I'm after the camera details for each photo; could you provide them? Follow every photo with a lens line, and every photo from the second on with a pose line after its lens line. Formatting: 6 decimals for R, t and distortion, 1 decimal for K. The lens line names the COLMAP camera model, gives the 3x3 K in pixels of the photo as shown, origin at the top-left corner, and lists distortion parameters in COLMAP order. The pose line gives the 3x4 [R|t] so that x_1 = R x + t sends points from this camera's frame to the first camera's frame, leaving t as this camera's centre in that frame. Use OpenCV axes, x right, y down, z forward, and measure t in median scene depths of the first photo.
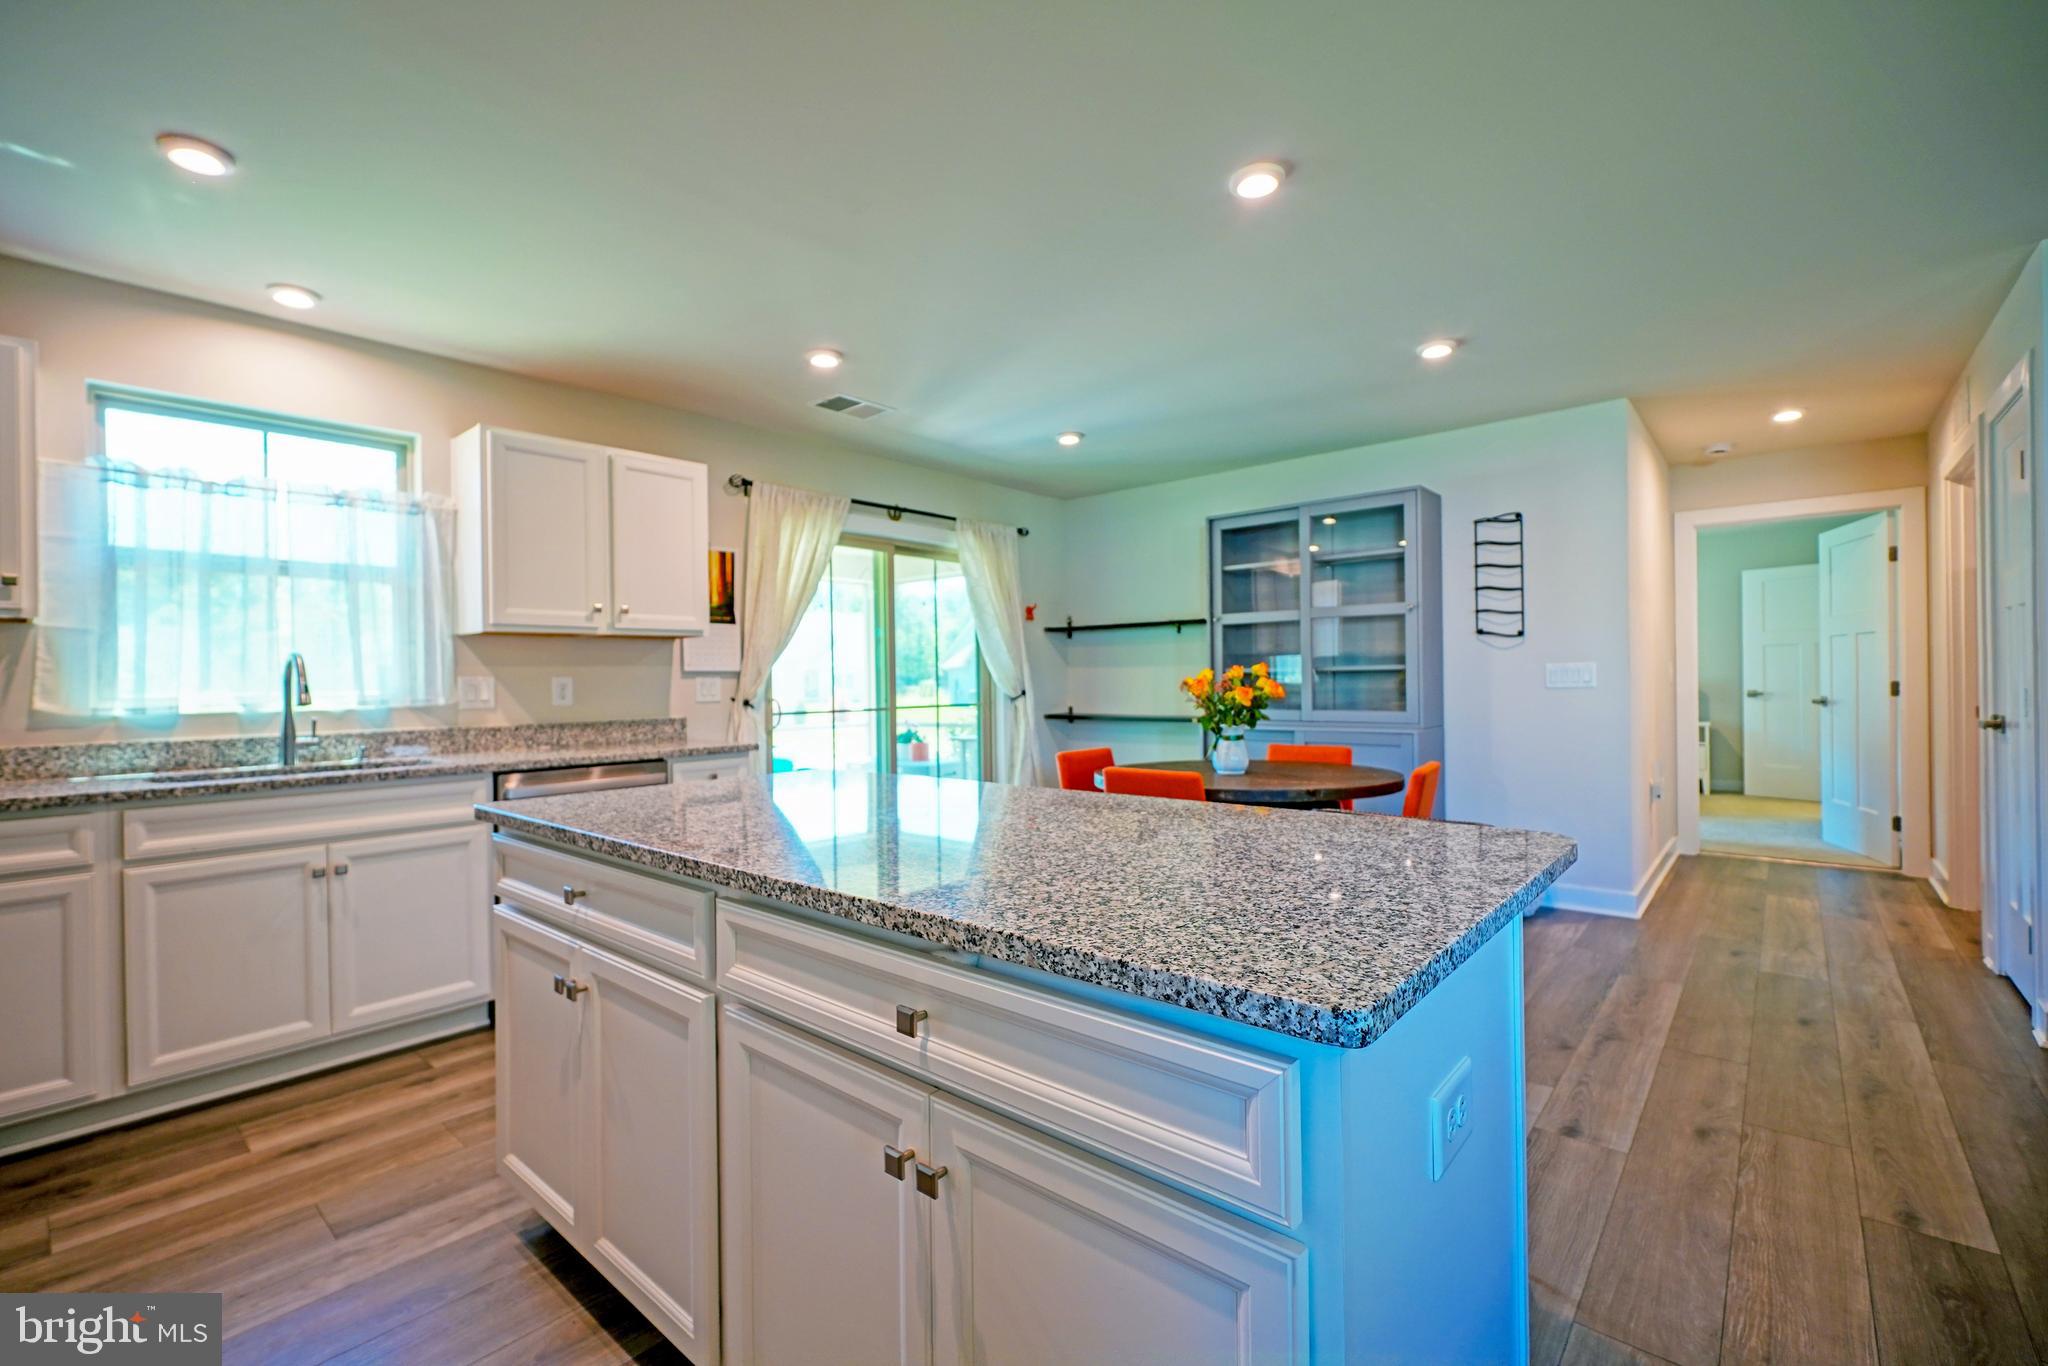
lens RADIAL K [[886.2, 0, 1010.0], [0, 886.2, 680.6], [0, 0, 1]] dist [-0.007323, 0.004626]
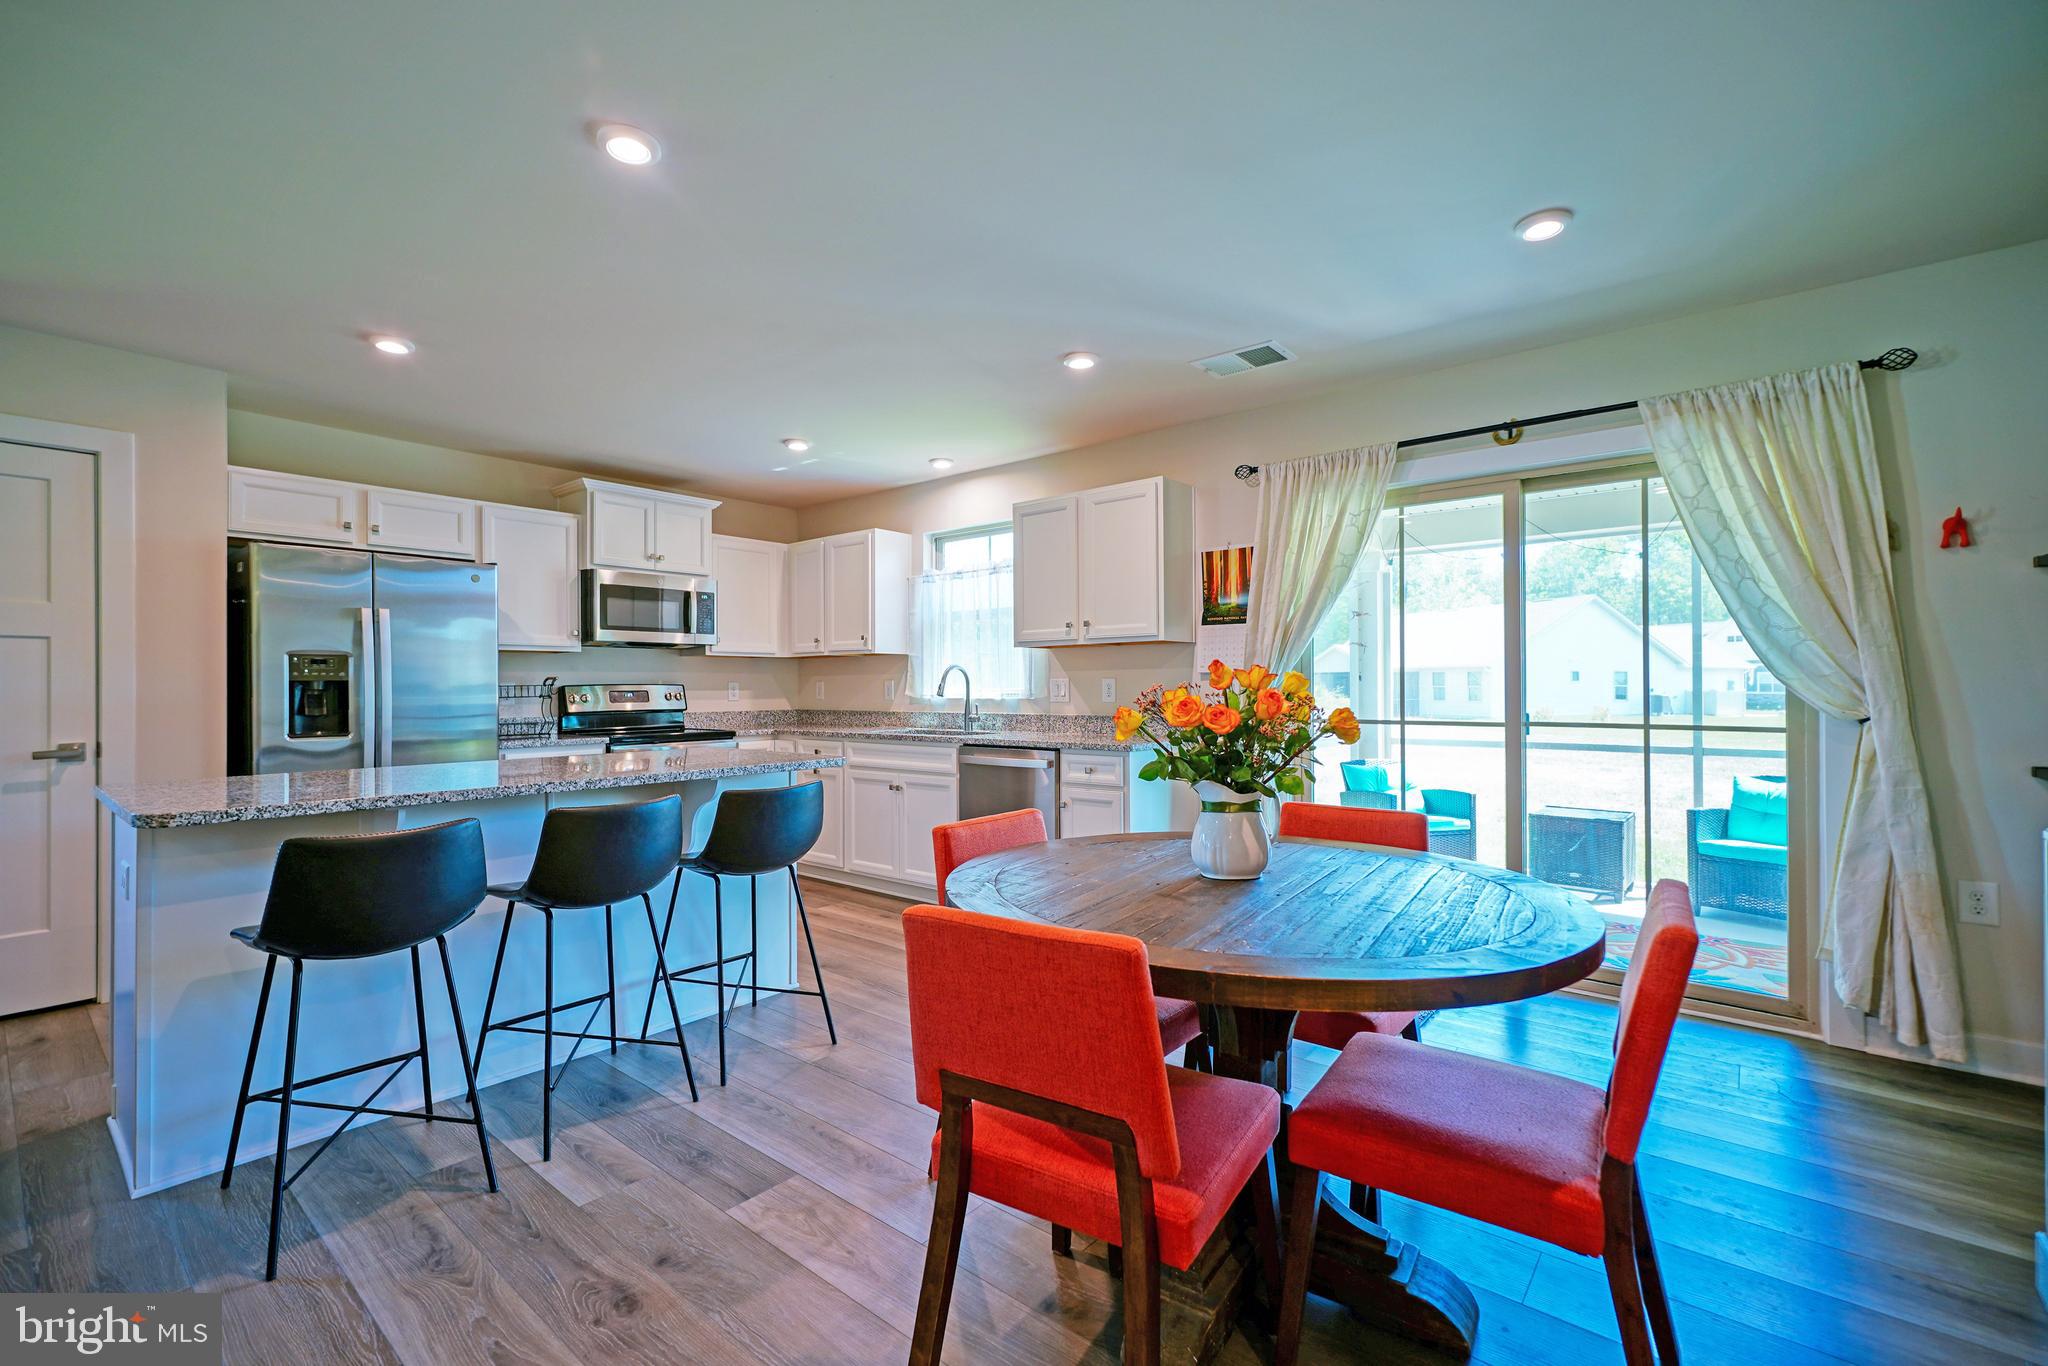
lens RADIAL K [[886.2, 0, 1010.0], [0, 886.2, 680.6], [0, 0, 1]] dist [-0.007323, 0.004626]
pose [[0.019854, 0.009319, -0.999759, 0.623651], [0.005618, 0.999940, 0.009432, -0.011686], [0.999787, -0.005804, 0.019800, 0.711669]]
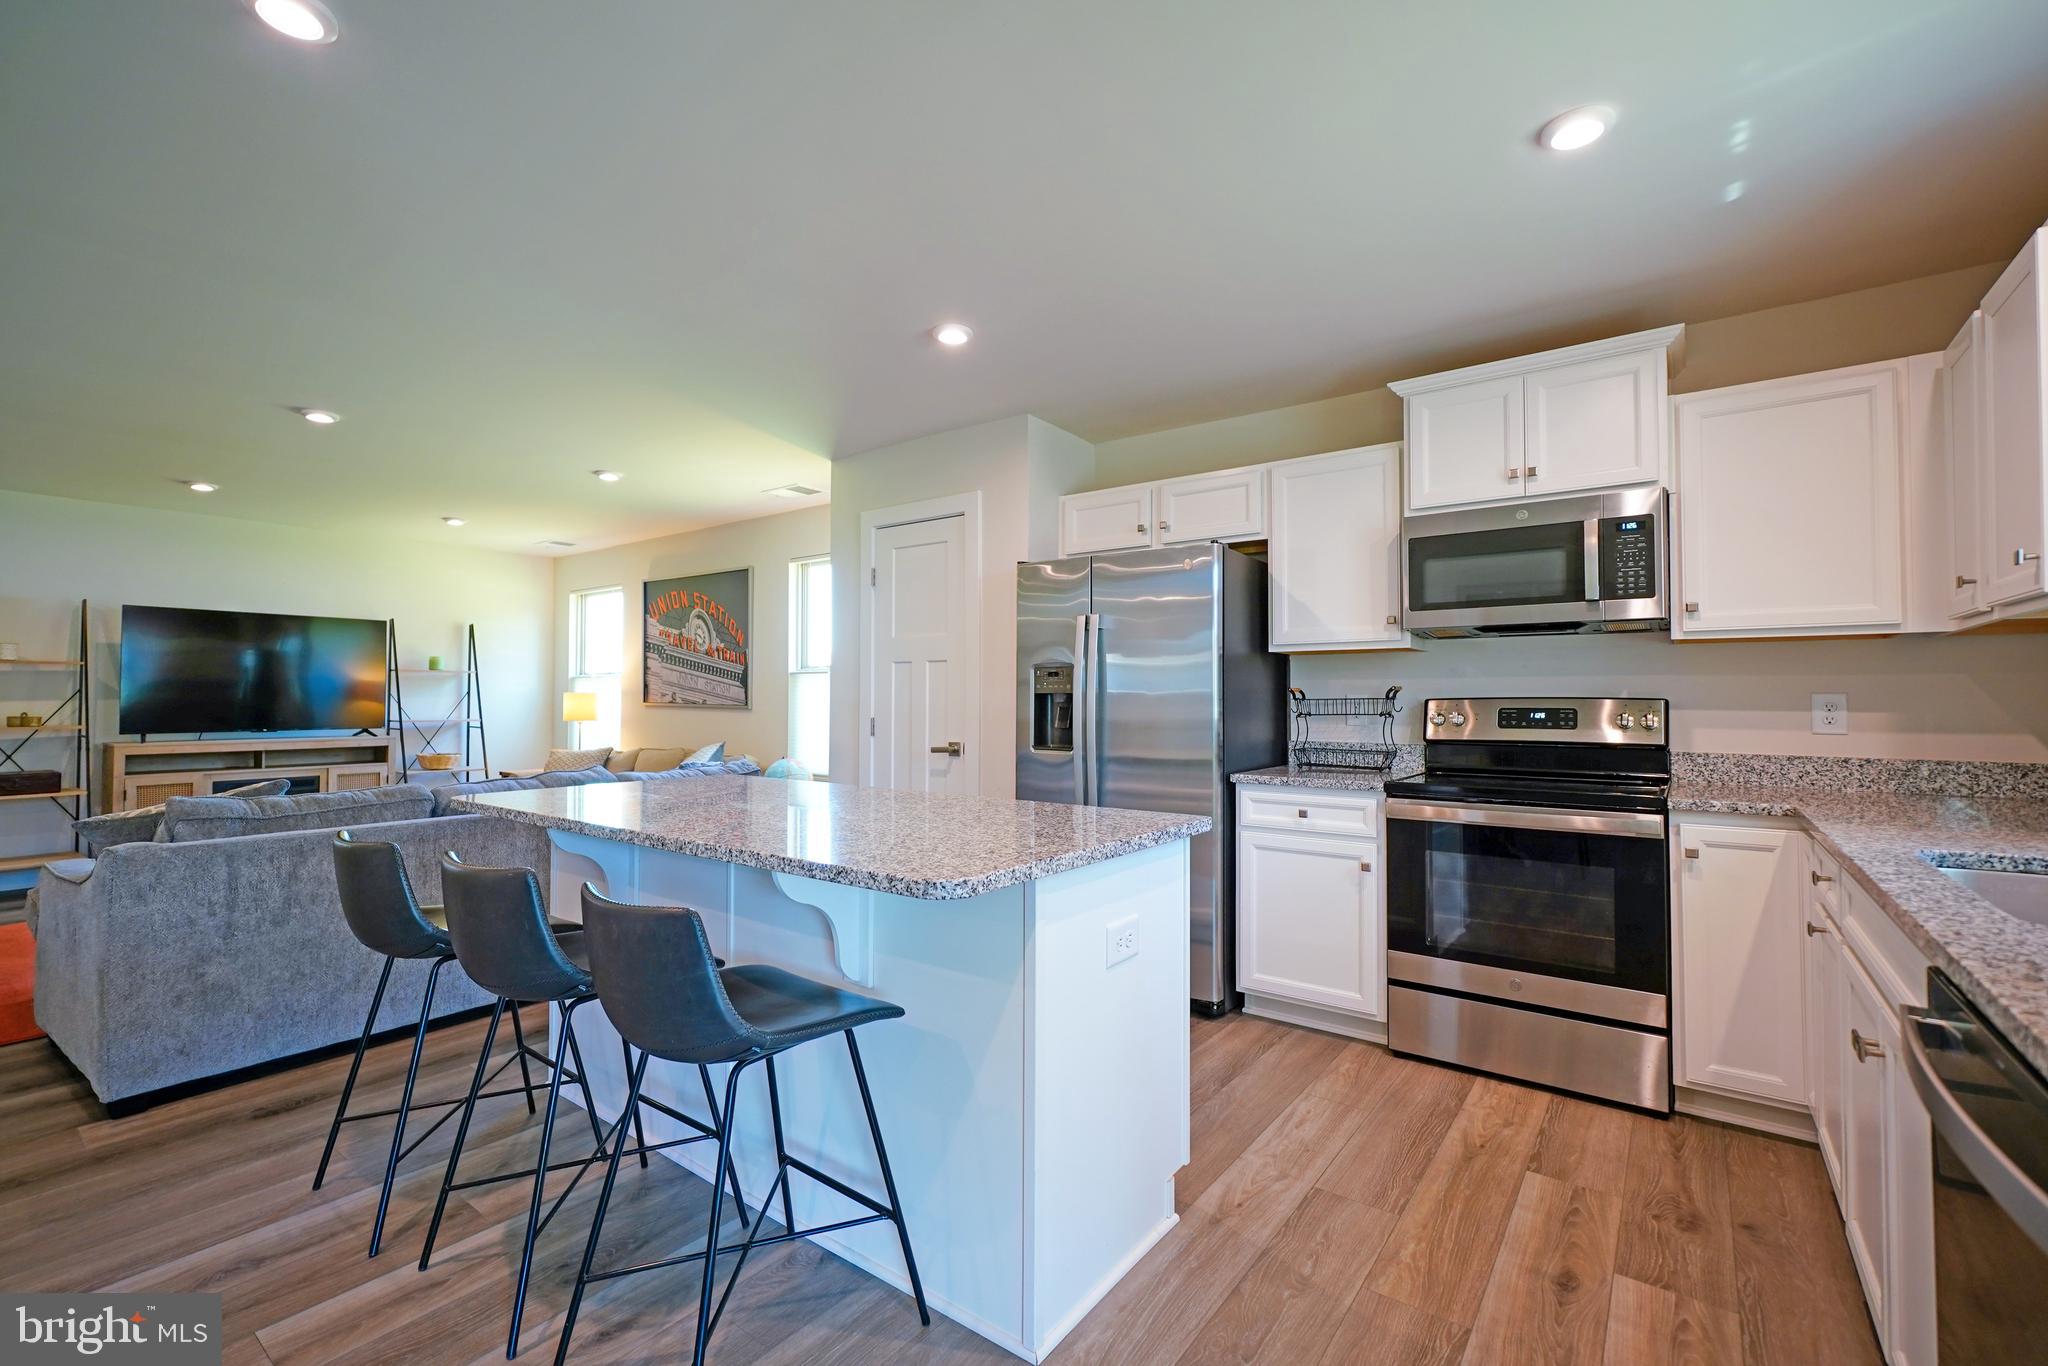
lens RADIAL K [[879.3, 0, 1006.3], [0, 879.3, 681.1], [0, 0, 1]] dist [-0.009949, 0.004653]
pose [[-0.997656, 0.013258, -0.067129, -0.124984], [0.014491, 0.999735, -0.017909, -0.004727], [0.066874, -0.018840, -0.997584, 0.892926]]
